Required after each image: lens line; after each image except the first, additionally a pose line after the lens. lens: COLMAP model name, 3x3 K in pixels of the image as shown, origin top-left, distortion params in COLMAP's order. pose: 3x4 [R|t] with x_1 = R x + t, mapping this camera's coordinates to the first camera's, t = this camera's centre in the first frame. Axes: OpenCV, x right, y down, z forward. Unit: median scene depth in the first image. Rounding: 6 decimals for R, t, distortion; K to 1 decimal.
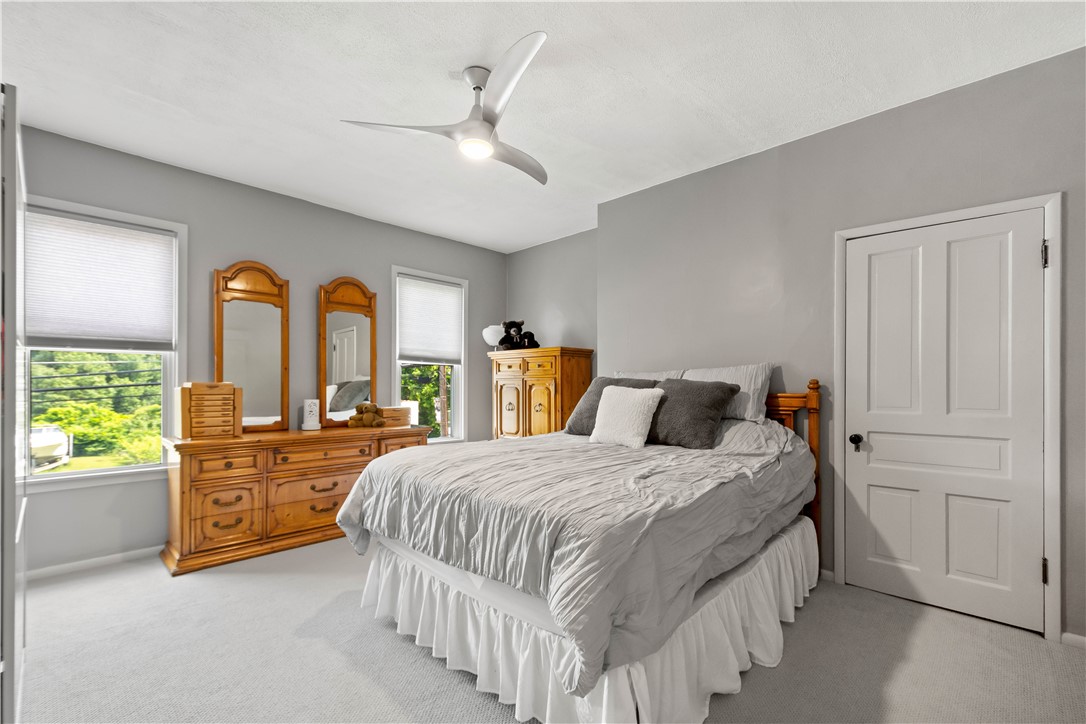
lens RADIAL K [[473.9, 0, 547.4], [0, 473.9, 383.7], [0, 0, 1]] dist [0.000098, -0.000127]
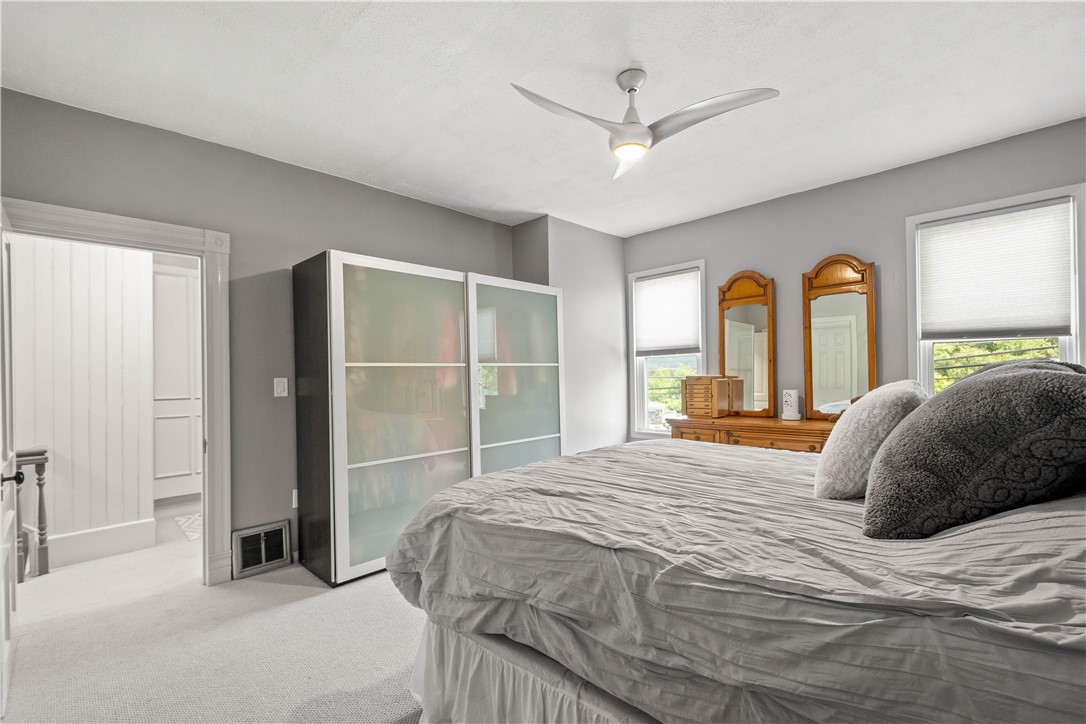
lens RADIAL K [[473.9, 0, 547.4], [0, 473.9, 383.7], [0, 0, 1]] dist [0.000098, -0.000127]
pose [[-0.001907, 0.015995, -0.999870, 0.598801], [0.030749, 0.999400, 0.015929, -0.013959], [0.999525, -0.030715, -0.002398, 0.547224]]
